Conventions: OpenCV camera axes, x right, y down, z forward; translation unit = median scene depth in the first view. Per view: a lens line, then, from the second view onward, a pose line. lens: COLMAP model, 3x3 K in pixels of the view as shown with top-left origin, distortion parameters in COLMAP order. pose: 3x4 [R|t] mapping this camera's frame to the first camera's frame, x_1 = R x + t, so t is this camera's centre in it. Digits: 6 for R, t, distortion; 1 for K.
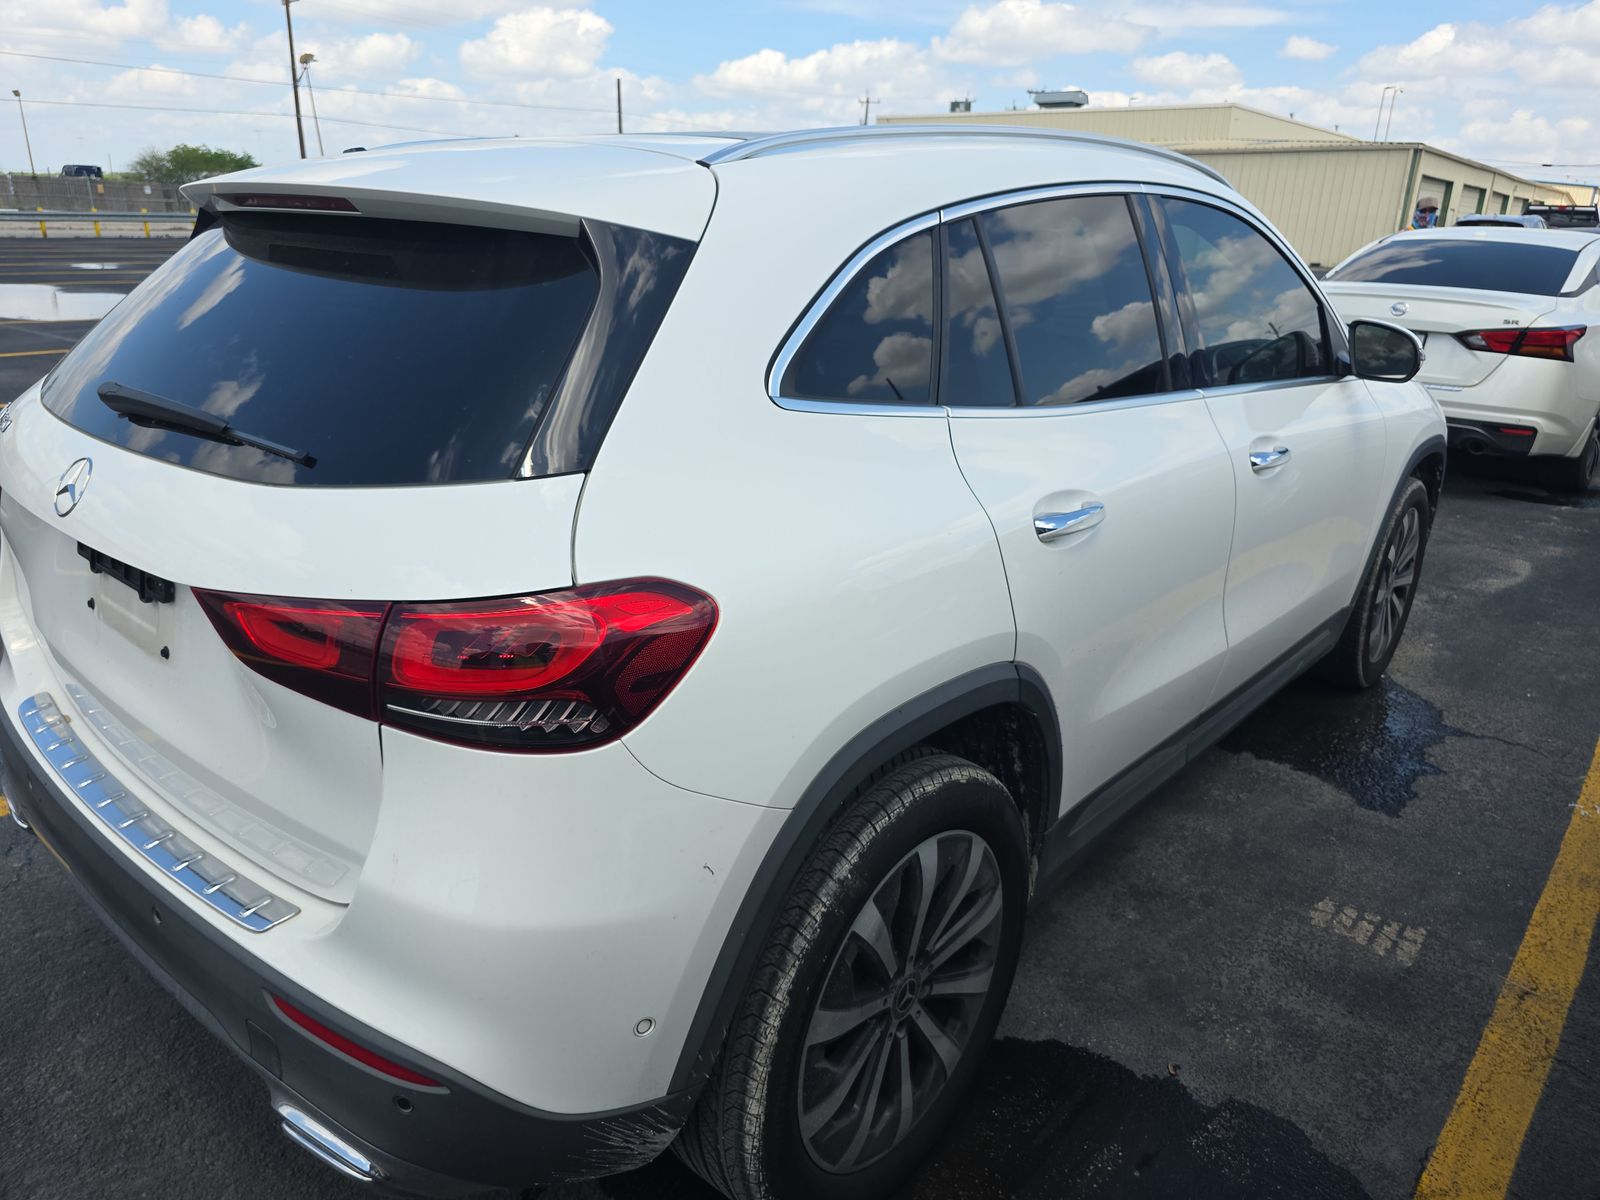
lens RADIAL K [[1197.1, 0, 815.9], [0, 1197.1, 602.7], [0, 0, 1]] dist [0.054299, -0.052223]
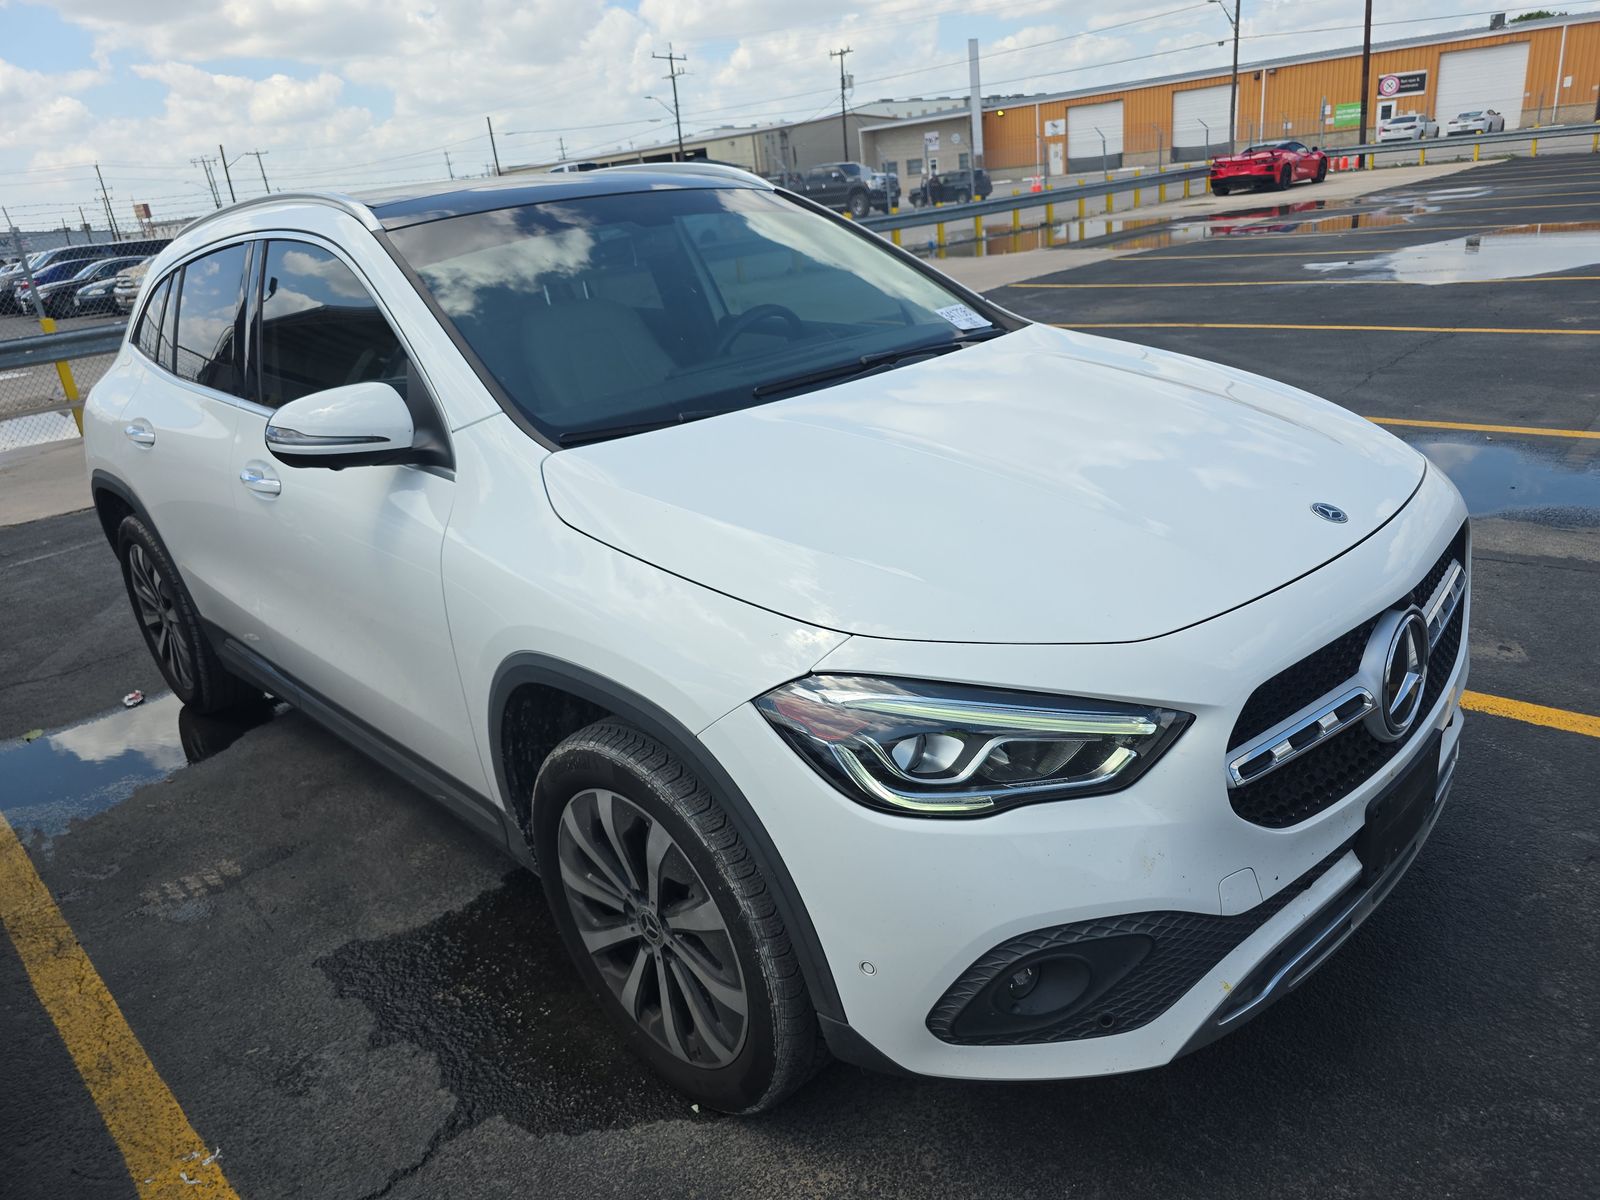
lens RADIAL K [[1197.1, 0, 815.9], [0, 1197.1, 602.7], [0, 0, 1]] dist [0.054299, -0.052223]
pose [[-0.166992, 0.320938, -0.932262, 1.247074], [-0.203196, 0.914039, 0.351062, -0.473170], [0.964793, 0.248056, -0.087423, 1.481399]]
